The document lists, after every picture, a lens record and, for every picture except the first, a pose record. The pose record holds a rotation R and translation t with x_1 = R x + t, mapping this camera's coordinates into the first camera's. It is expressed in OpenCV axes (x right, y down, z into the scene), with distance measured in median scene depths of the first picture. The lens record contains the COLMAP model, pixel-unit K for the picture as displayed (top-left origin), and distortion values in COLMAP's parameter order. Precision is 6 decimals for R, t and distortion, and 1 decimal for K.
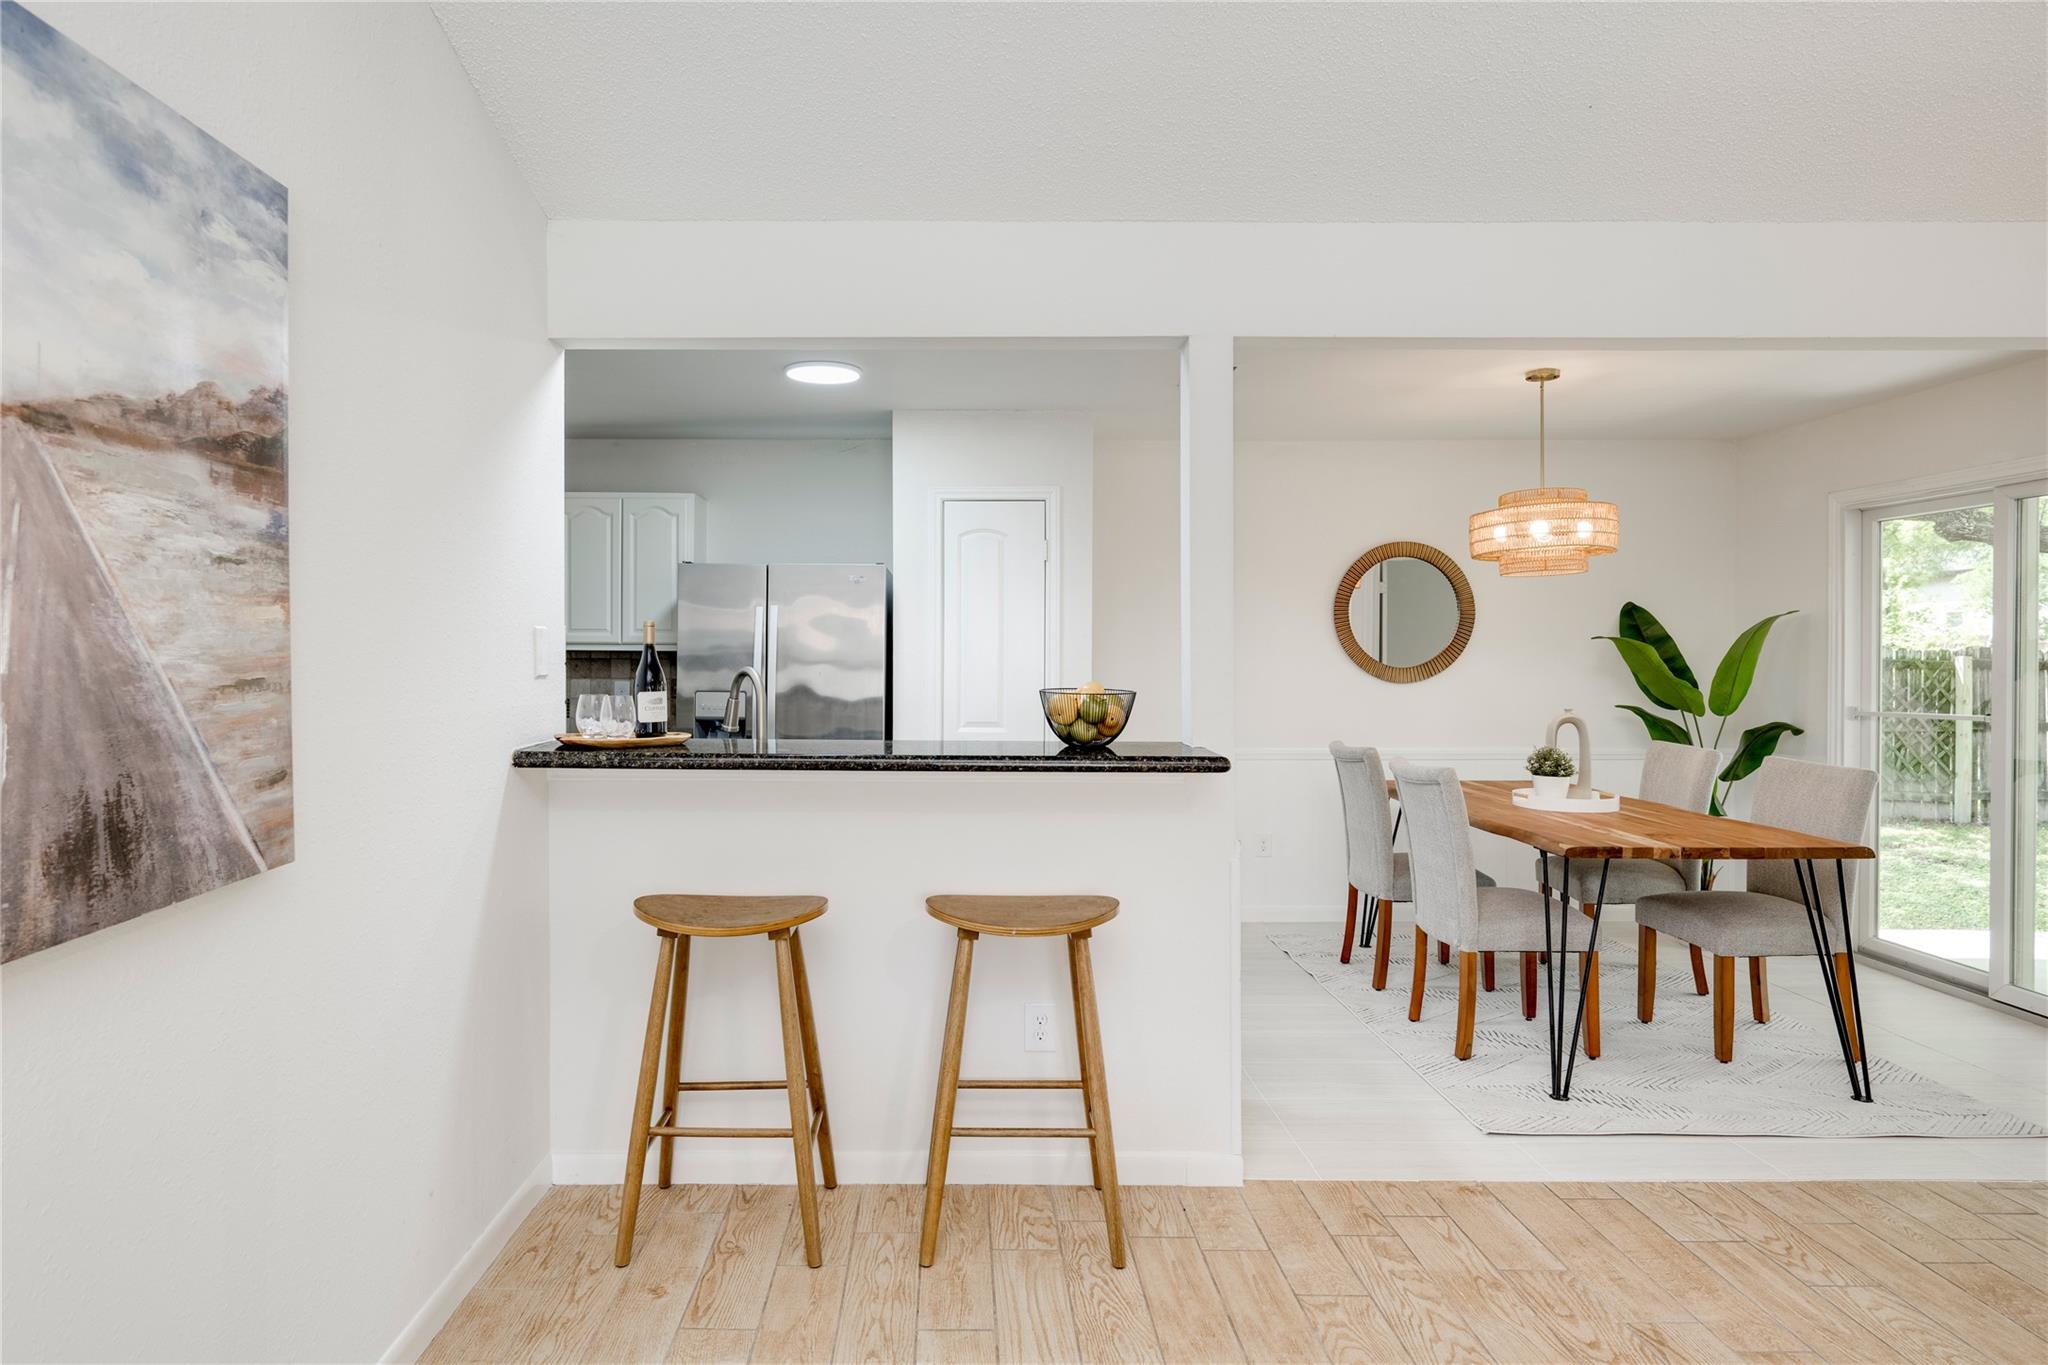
lens RADIAL K [[1116.1, 0, 967.3], [0, 1116.1, 656.1], [0, 0, 1]] dist [-0.001157, -0.000256]
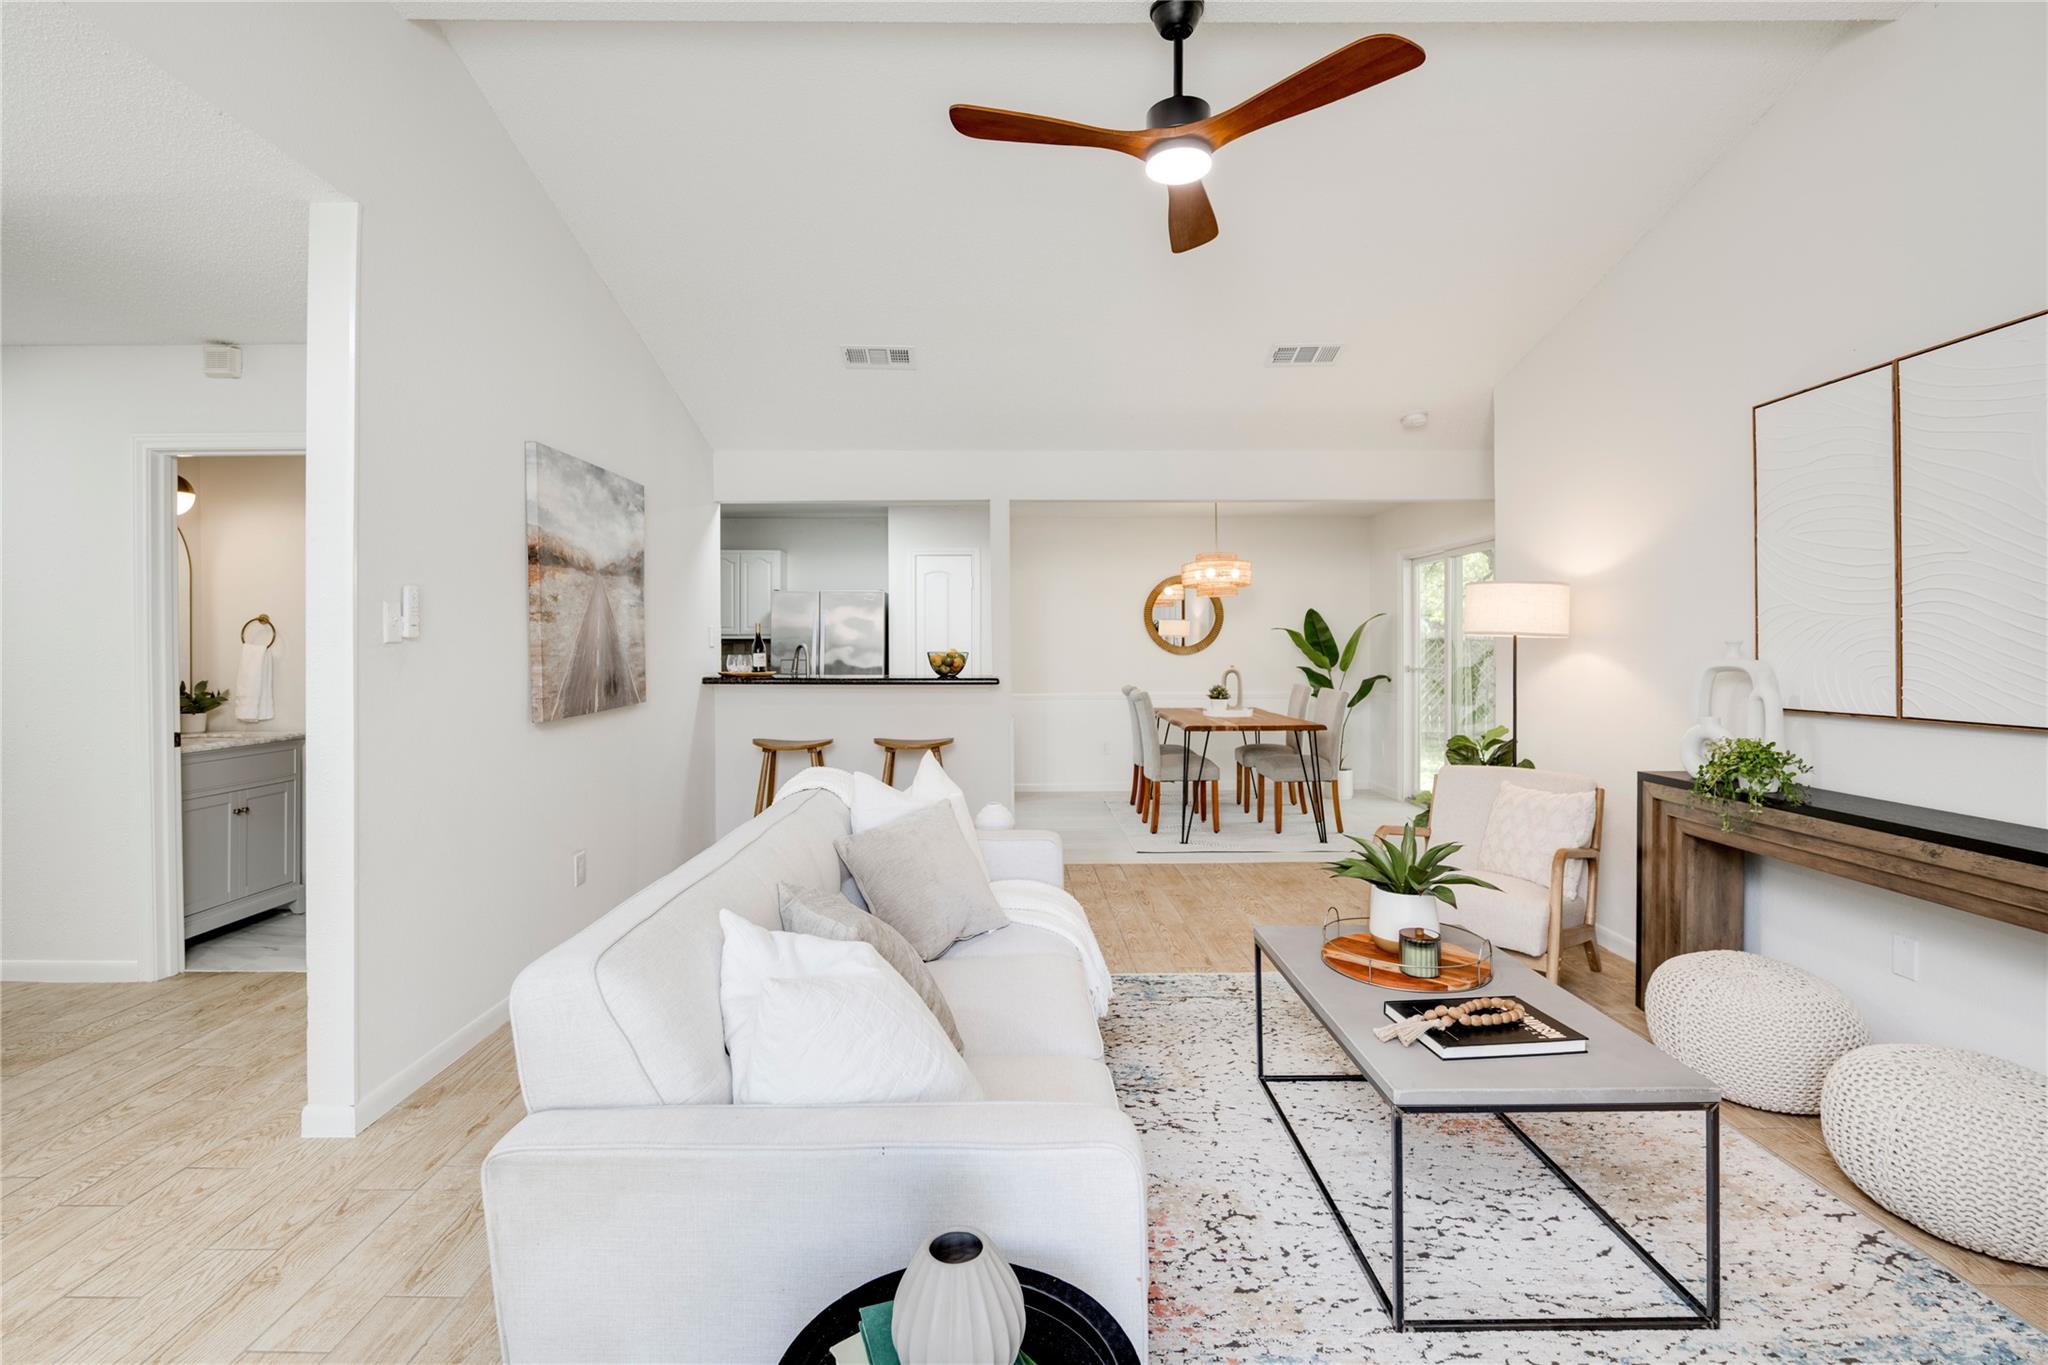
lens RADIAL K [[940.1, 0, 1021.1], [0, 940.1, 647.0], [0, 0, 1]] dist [0.000395, 0.000207]
pose [[0.999987, -0.004115, 0.002843, 0.217096], [0.004116, 0.999991, -0.000359, 0.018732], [-0.002842, 0.000371, 0.999996, -0.811087]]
